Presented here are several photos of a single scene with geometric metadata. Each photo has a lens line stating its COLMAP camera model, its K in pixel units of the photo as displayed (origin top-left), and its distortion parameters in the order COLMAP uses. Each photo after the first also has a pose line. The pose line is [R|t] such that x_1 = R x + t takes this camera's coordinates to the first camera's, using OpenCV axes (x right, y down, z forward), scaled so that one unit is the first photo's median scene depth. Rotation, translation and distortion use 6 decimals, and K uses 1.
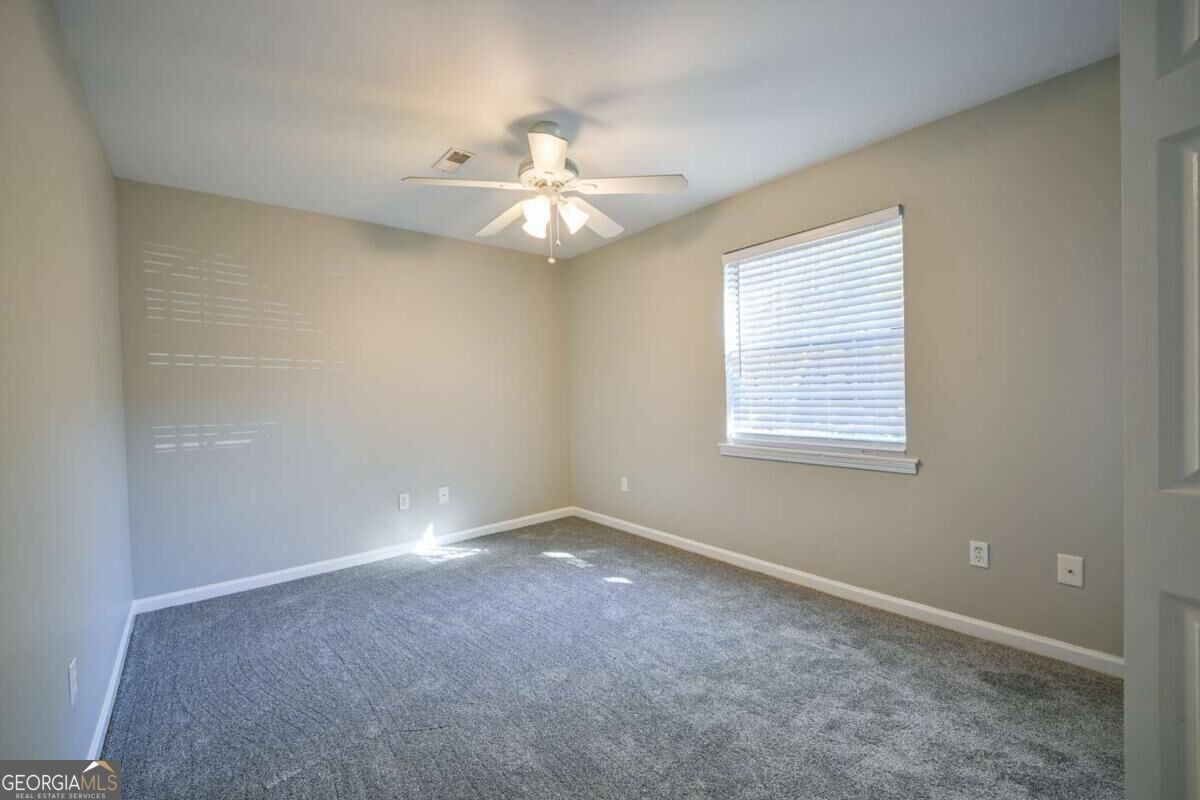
lens RADIAL K [[494.0, 0, 604.5], [0, 494.0, 398.4], [0, 0, 1]] dist [0.004525, -0.009699]
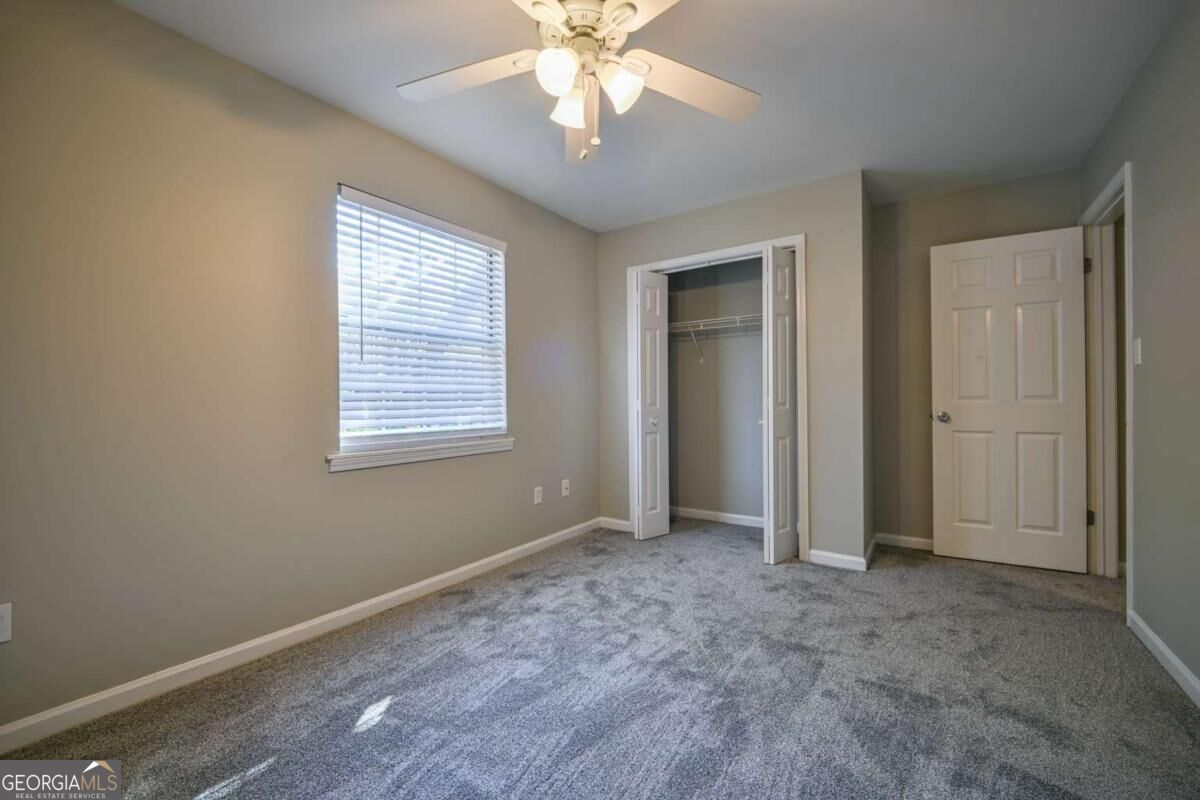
lens RADIAL K [[494.0, 0, 604.5], [0, 494.0, 398.4], [0, 0, 1]] dist [0.004525, -0.009699]
pose [[-0.280321, 0.004326, 0.959896, -0.598497], [-0.001083, 0.999988, -0.004823, 0.017393], [-0.959906, -0.002392, -0.280313, 0.940140]]
